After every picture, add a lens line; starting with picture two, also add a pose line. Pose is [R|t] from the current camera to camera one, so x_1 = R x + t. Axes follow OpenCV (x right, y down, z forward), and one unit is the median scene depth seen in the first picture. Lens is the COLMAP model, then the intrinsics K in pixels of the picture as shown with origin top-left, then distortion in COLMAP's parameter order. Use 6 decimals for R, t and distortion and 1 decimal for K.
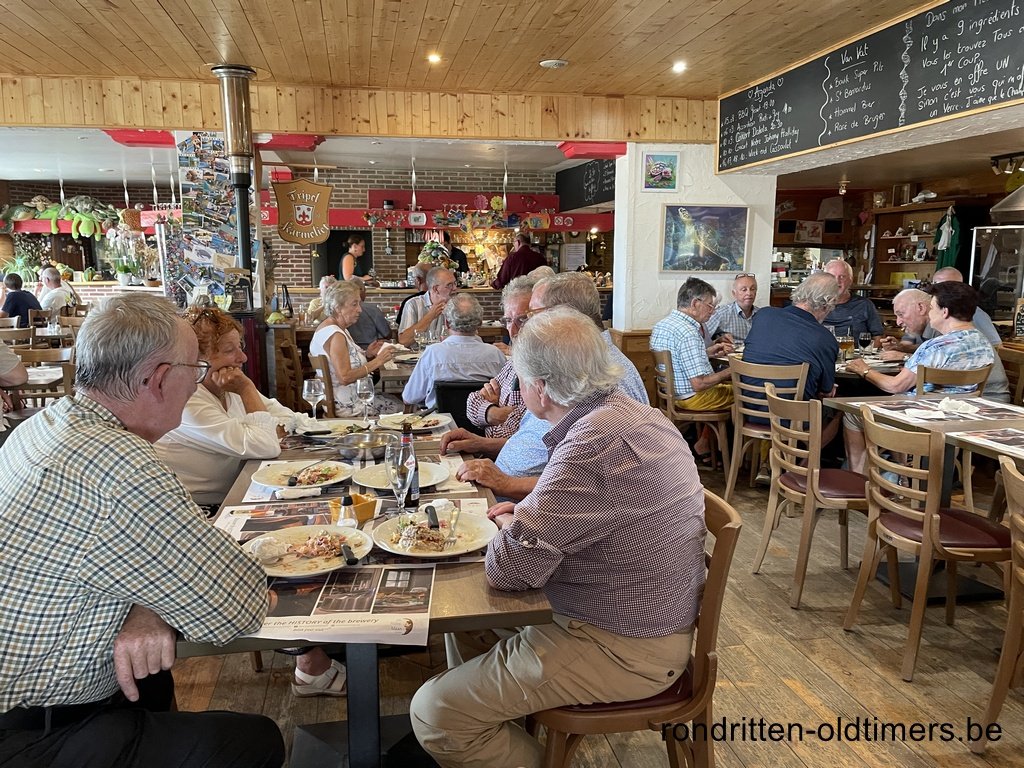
lens RADIAL K [[770.8, 0, 517.5], [0, 770.8, 379.4], [0, 0, 1]] dist [0.108819, -0.130966]
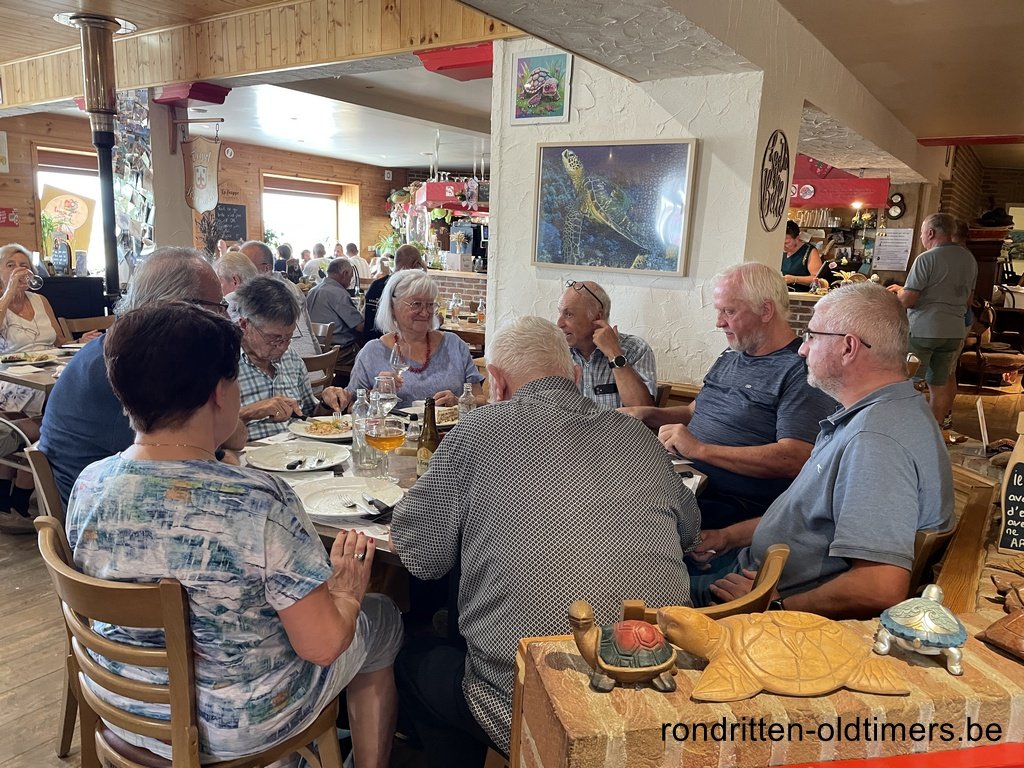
lens RADIAL K [[770.8, 0, 517.5], [0, 770.8, 379.4], [0, 0, 1]] dist [0.108819, -0.130966]
pose [[0.710335, 0.149755, -0.687749, 0.618918], [-0.145001, 0.987280, 0.065214, -0.094646], [0.688767, 0.053400, 0.723014, 0.612916]]
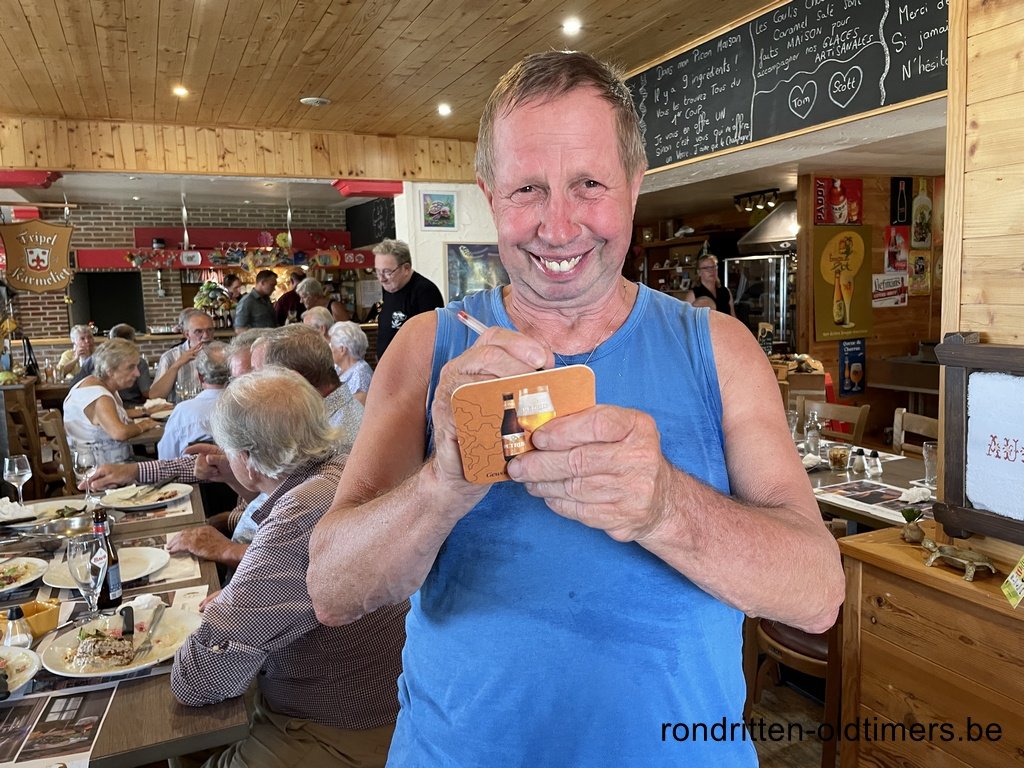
lens RADIAL K [[770.8, 0, 517.5], [0, 770.8, 379.4], [0, 0, 1]] dist [0.108819, -0.130966]
pose [[0.969757, -0.058256, 0.237018, 0.032898], [0.068123, 0.997109, -0.033647, -0.008135], [-0.234372, 0.048776, 0.970923, 0.011763]]
